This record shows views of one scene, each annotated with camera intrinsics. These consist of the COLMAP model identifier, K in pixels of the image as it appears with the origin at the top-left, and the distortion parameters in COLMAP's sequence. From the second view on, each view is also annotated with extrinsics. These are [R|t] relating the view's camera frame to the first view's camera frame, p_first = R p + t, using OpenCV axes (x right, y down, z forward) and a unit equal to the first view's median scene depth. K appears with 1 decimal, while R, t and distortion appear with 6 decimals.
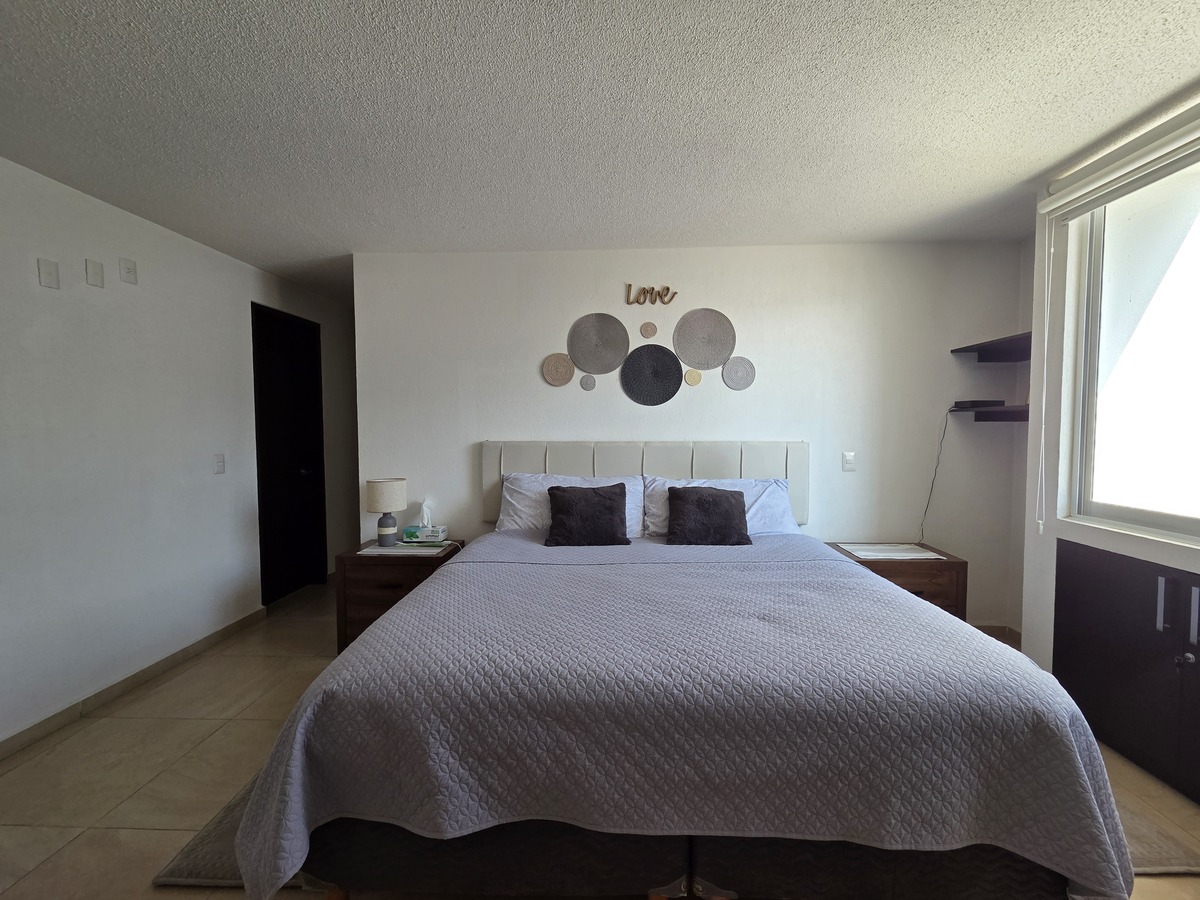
lens RADIAL K [[487.7, 0, 600.0], [0, 487.7, 450.0], [0, 0, 1]] dist [0.000300, -0.000072]
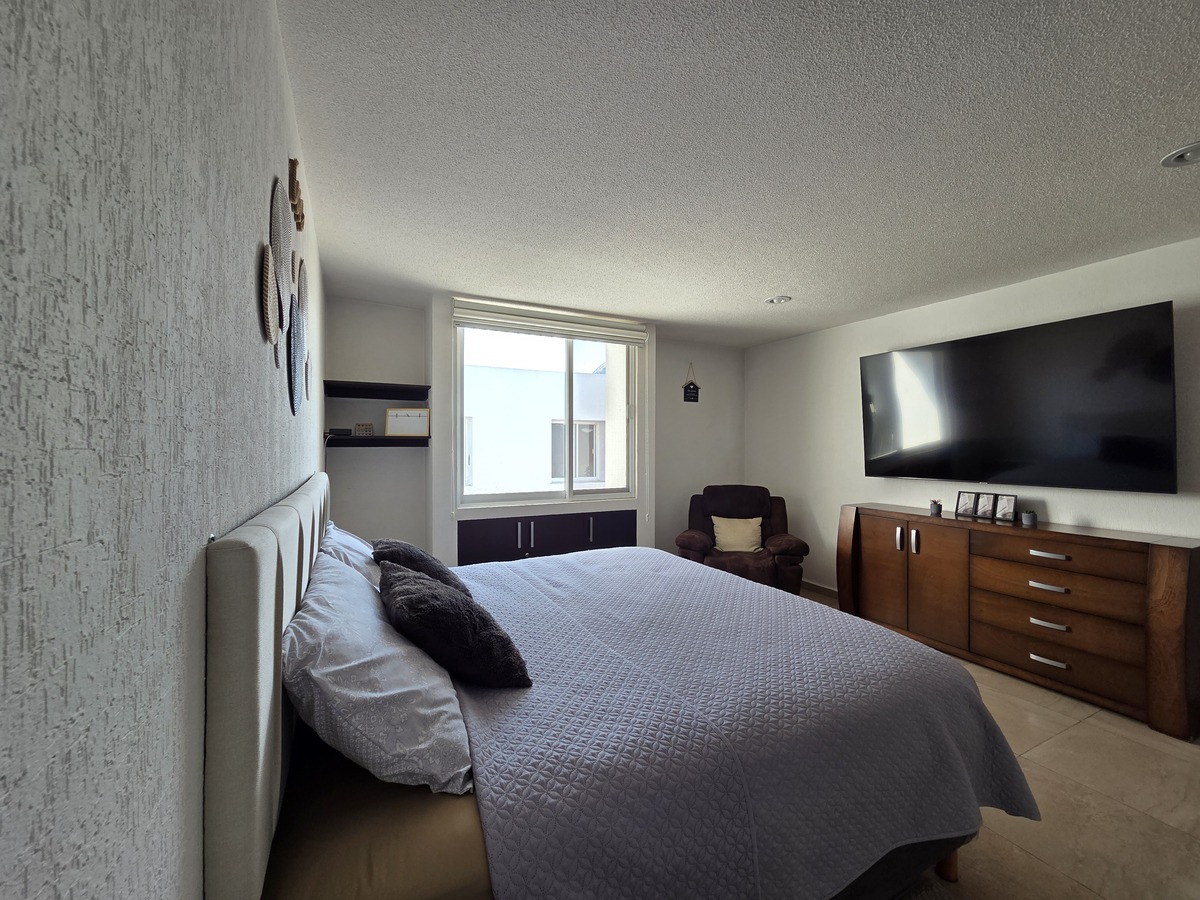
lens RADIAL K [[494.2, 0, 603.3], [0, 494.2, 446.3], [0, 0, 1]] dist [-0.000475, -0.000031]
pose [[-0.499024, -0.002874, 0.866583, -0.513543], [0.023541, 0.999581, 0.016871, -0.059798], [-0.866268, 0.028819, -0.498747, 0.987081]]
